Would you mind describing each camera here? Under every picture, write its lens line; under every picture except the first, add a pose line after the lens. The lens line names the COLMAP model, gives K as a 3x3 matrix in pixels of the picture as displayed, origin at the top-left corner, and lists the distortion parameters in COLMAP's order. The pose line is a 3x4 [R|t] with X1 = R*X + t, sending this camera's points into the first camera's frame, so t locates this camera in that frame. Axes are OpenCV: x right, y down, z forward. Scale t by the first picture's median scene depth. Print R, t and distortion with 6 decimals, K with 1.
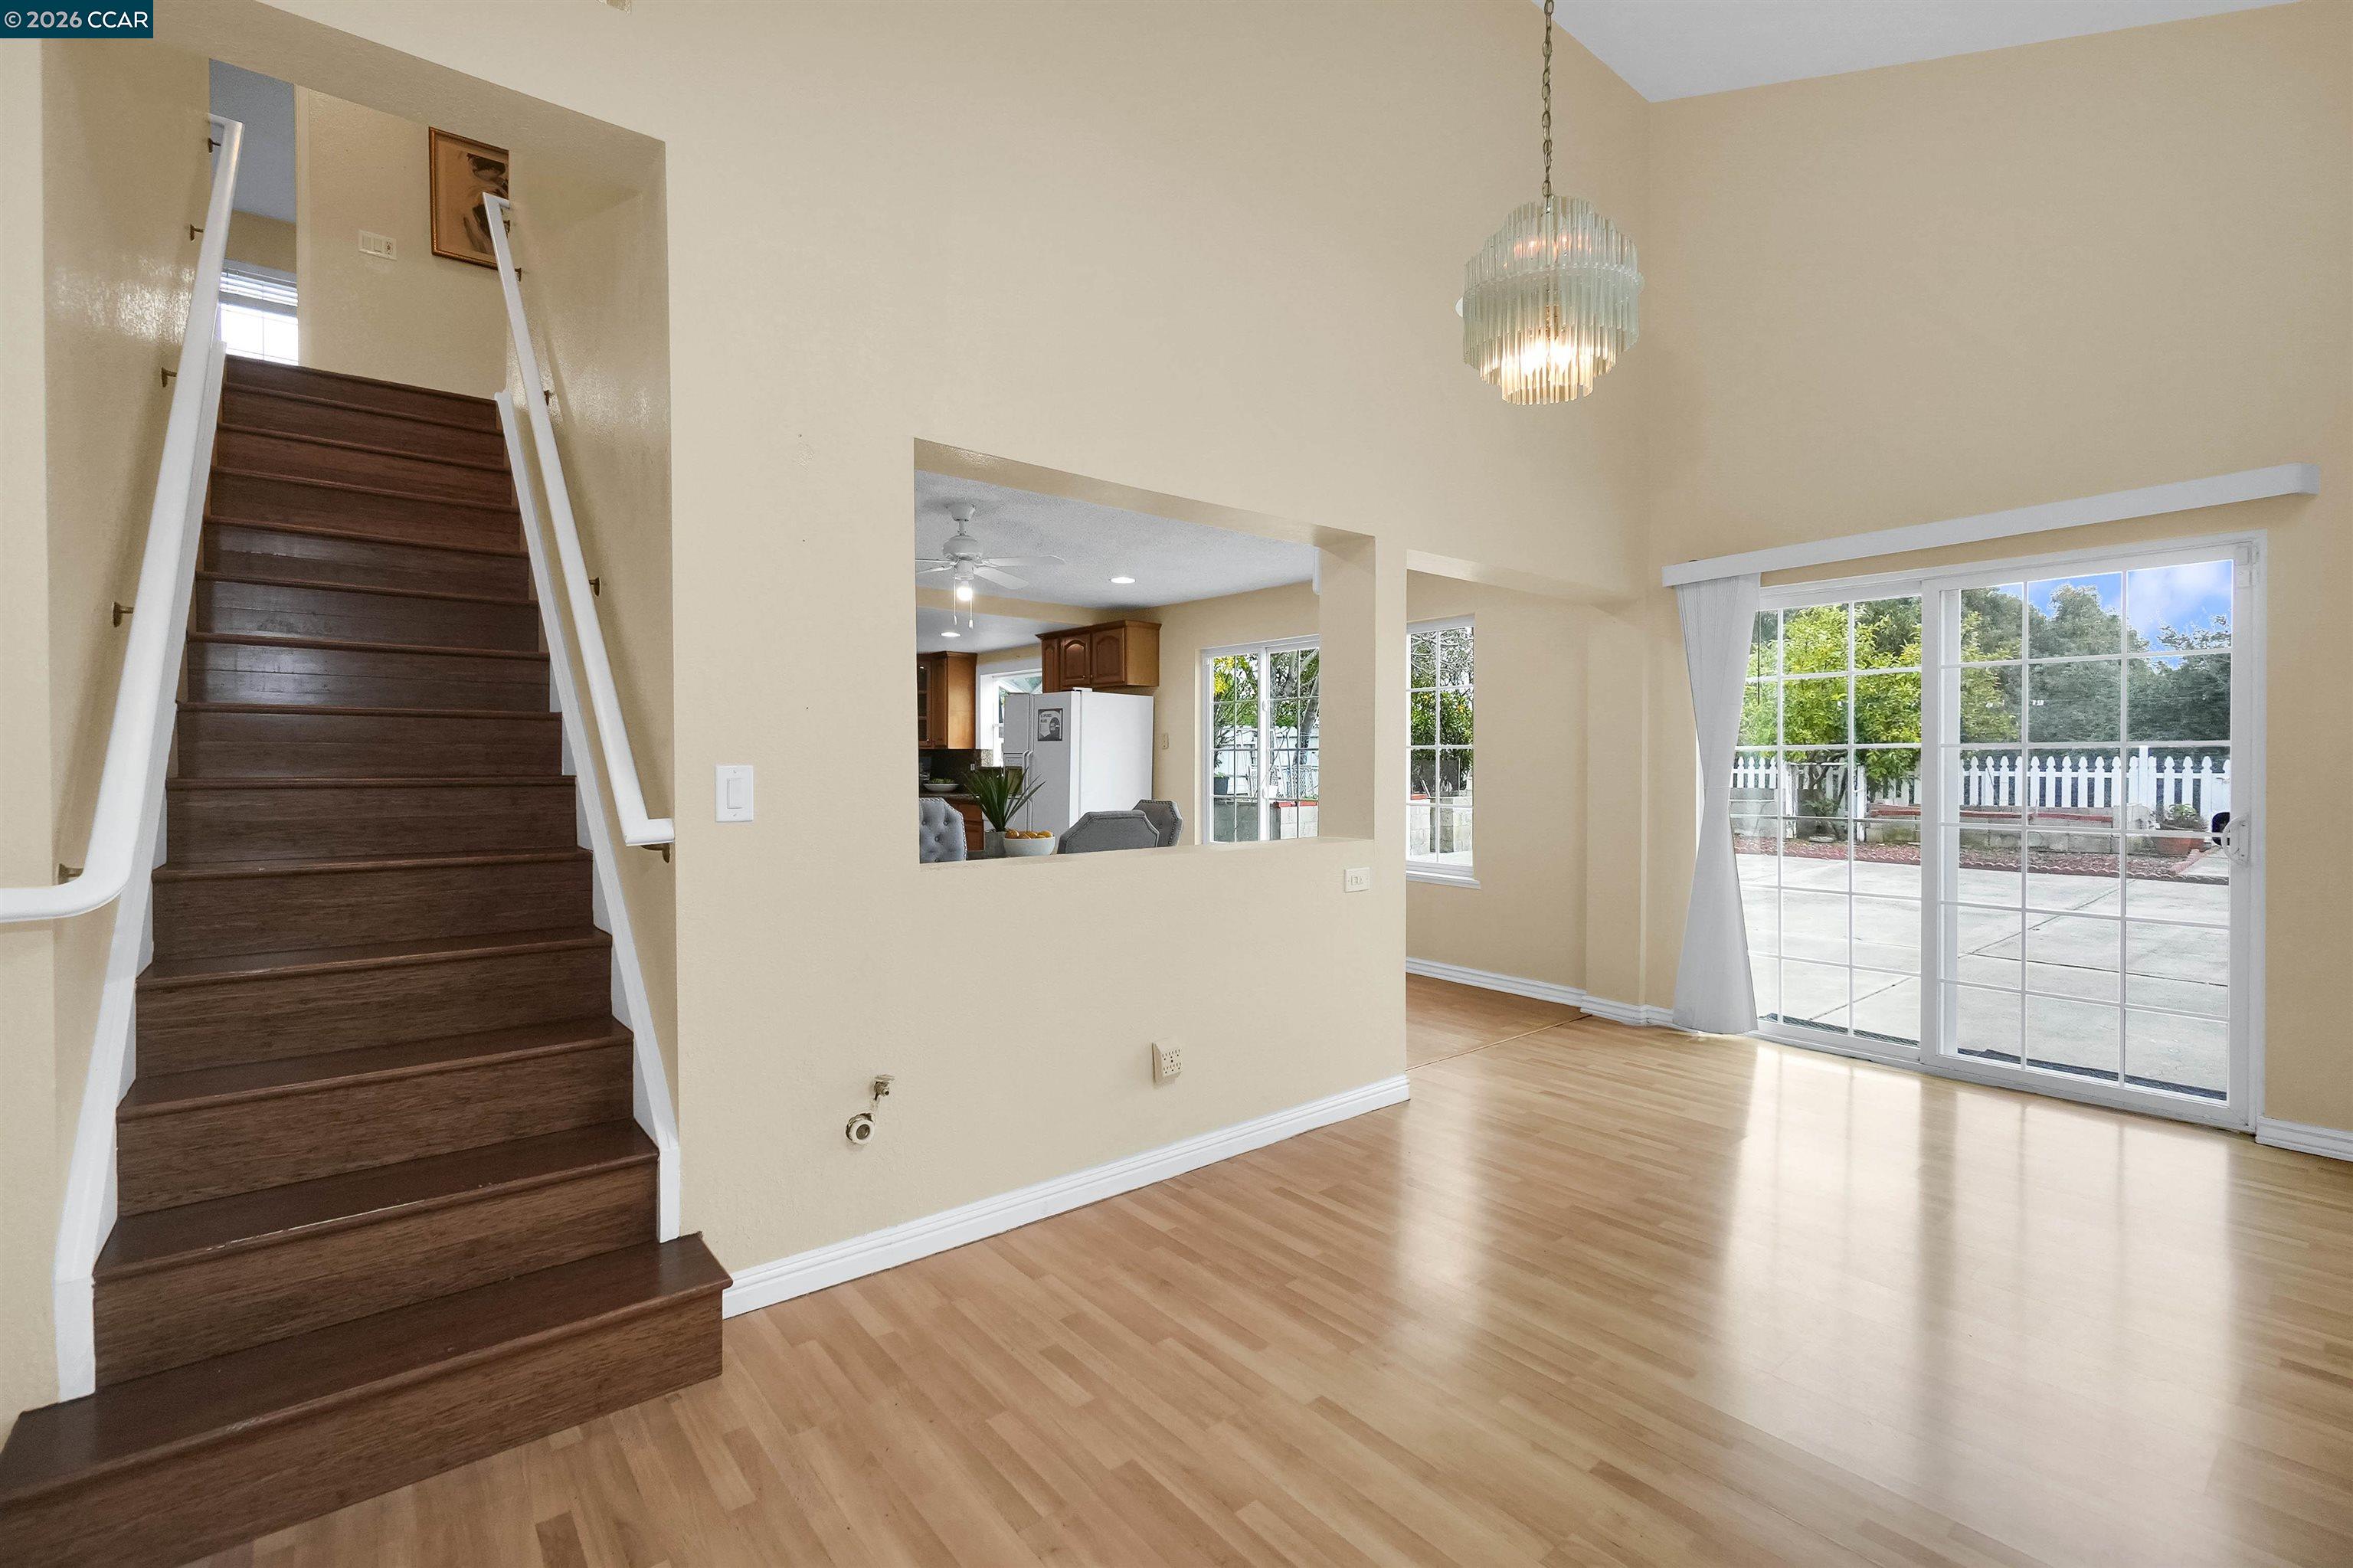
lens RADIAL K [[1022.4, 0, 1172.1], [0, 1022.4, 778.0], [0, 0, 1]] dist [-0.012055, 0.005238]
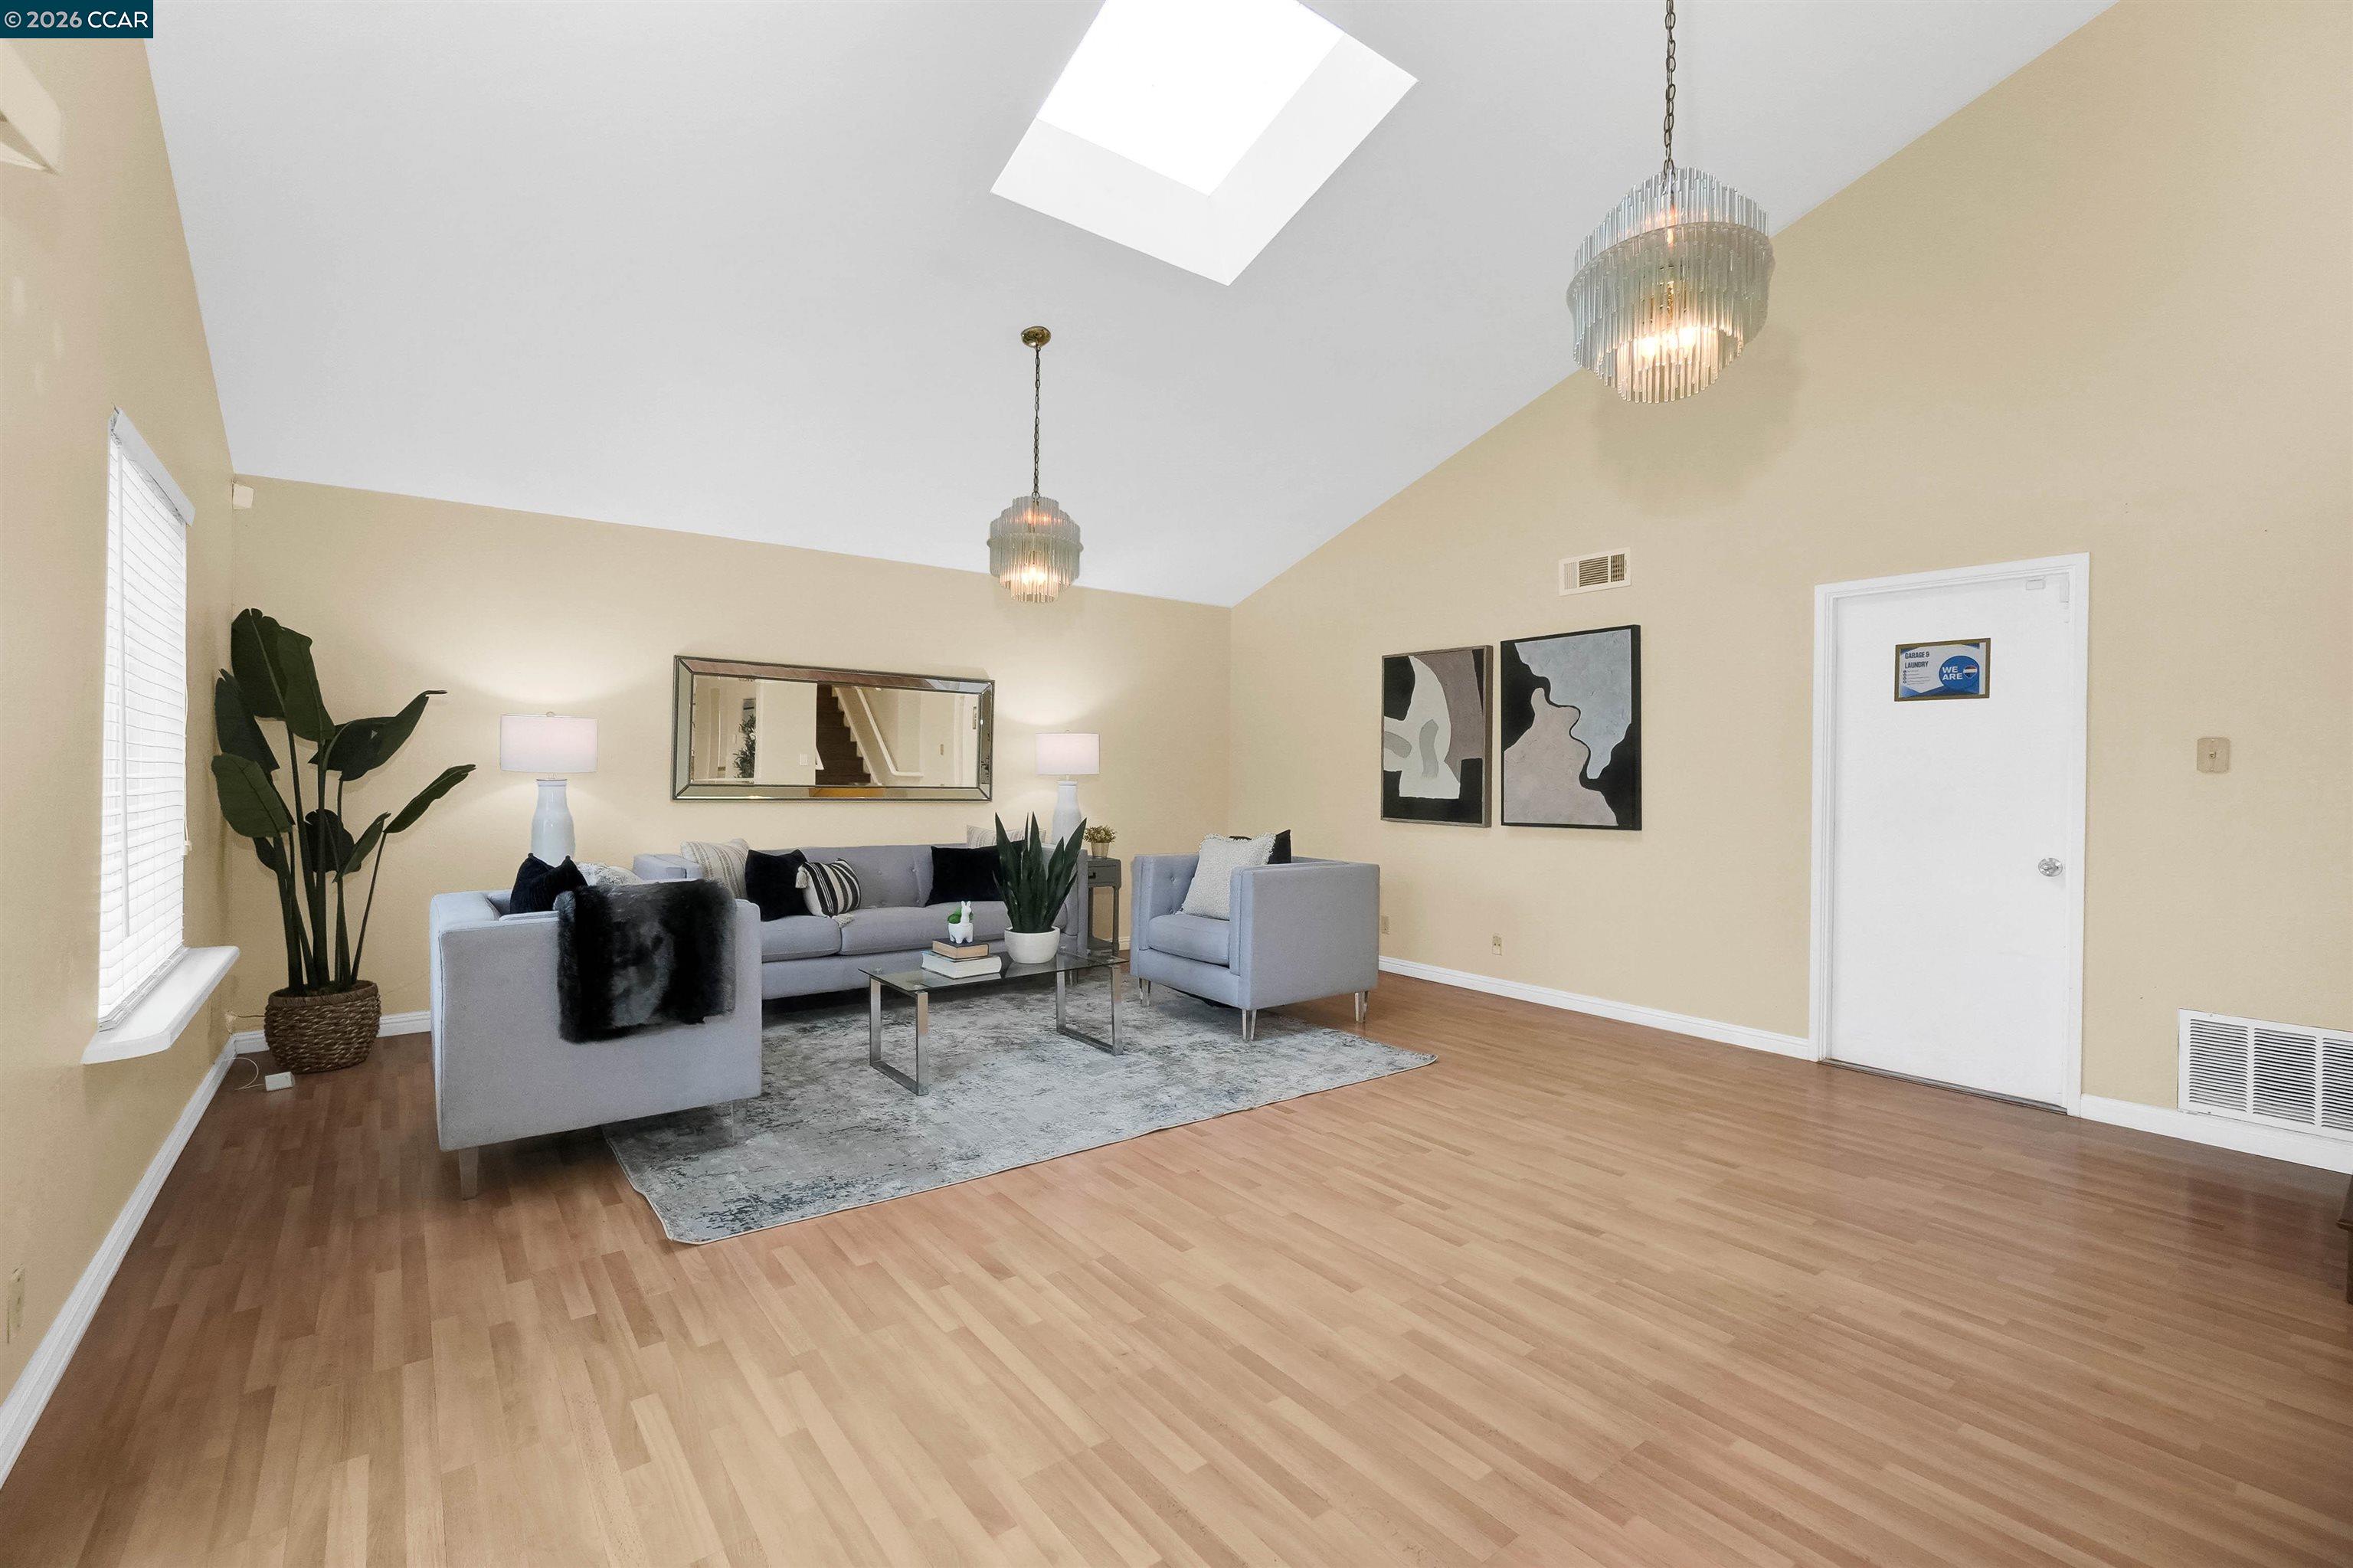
lens RADIAL K [[1022.4, 0, 1172.1], [0, 1022.4, 778.0], [0, 0, 1]] dist [-0.012055, 0.005238]
pose [[-0.999357, -0.012312, 0.033676, 0.843320], [-0.011729, 0.999779, 0.017472, -0.025744], [-0.033883, 0.017066, -0.999280, 2.100167]]
